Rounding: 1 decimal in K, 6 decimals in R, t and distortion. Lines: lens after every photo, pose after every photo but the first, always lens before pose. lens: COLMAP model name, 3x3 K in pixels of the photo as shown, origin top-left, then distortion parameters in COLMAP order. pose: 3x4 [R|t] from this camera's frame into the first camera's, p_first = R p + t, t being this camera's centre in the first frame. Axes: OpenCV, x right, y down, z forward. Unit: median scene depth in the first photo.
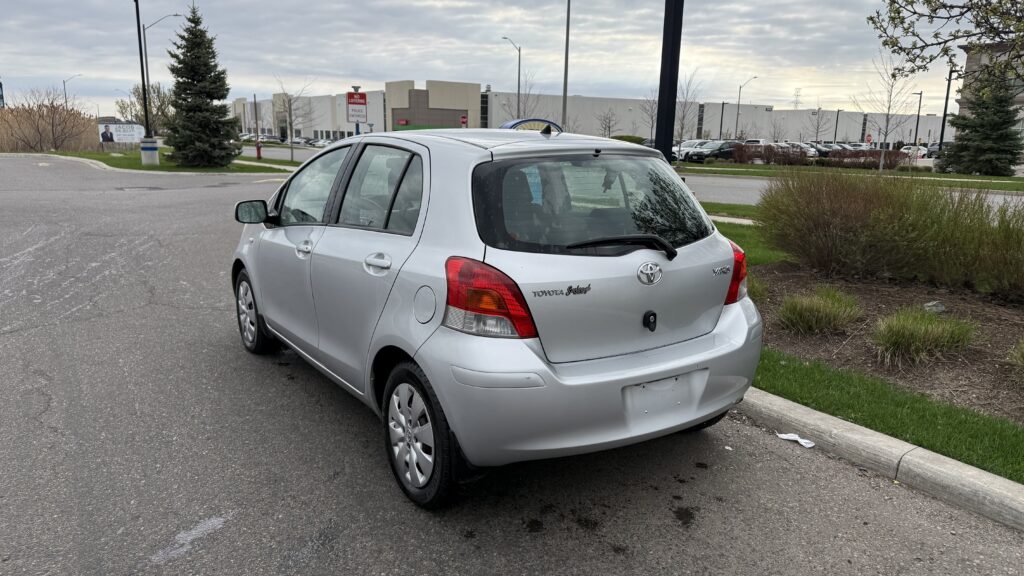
lens RADIAL K [[724.5, 0, 506.5], [0, 724.5, 283.6], [0, 0, 1]] dist [0.025966, -0.064216]
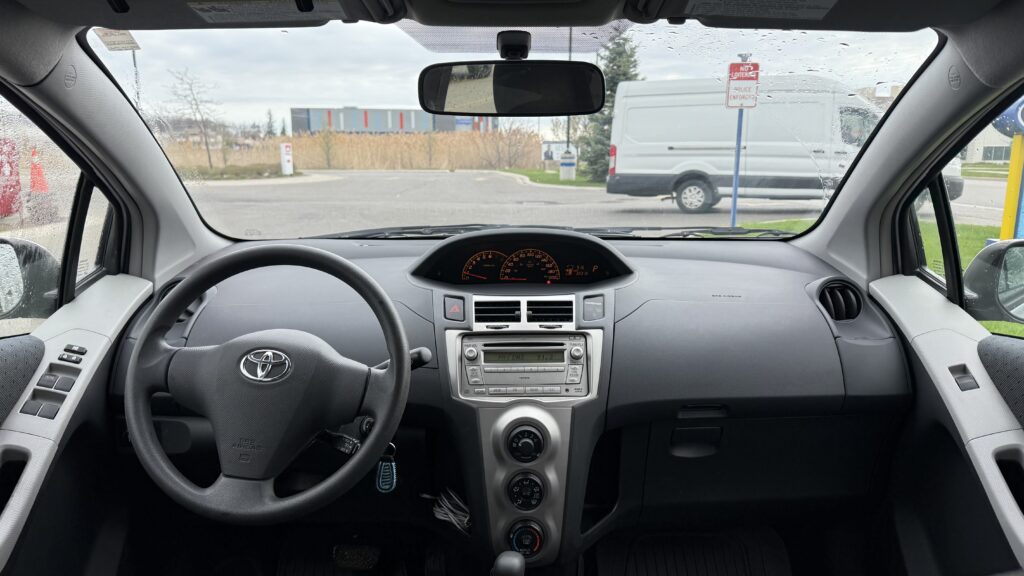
lens RADIAL K [[724.5, 0, 513.6], [0, 724.5, 286.8], [0, 0, 1]] dist [0.025966, -0.064216]
pose [[0.836770, 0.088617, -0.540335, -0.001624], [-0.102396, 0.994733, 0.004568, -0.016211], [0.537894, 0.051505, 0.841437, 0.141029]]
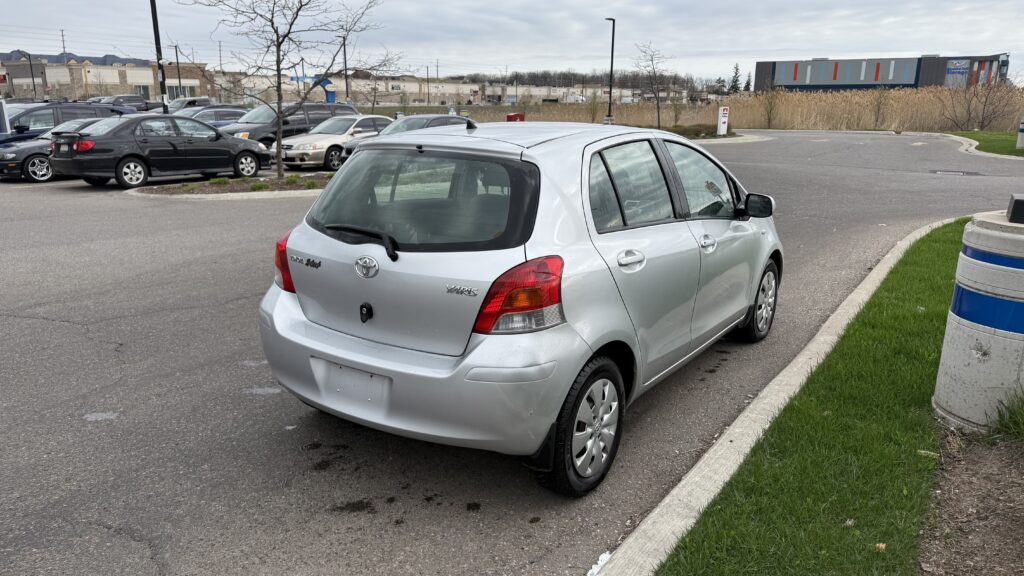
lens RADIAL K [[724.5, 0, 507.7], [0, 724.5, 288.7], [0, 0, 1]] dist [0.025966, -0.064216]
pose [[0.365407, 0.218098, -0.904937, 0.135921], [-0.184894, 0.969799, 0.159072, -0.020827], [0.912300, 0.109192, 0.394696, 0.086952]]
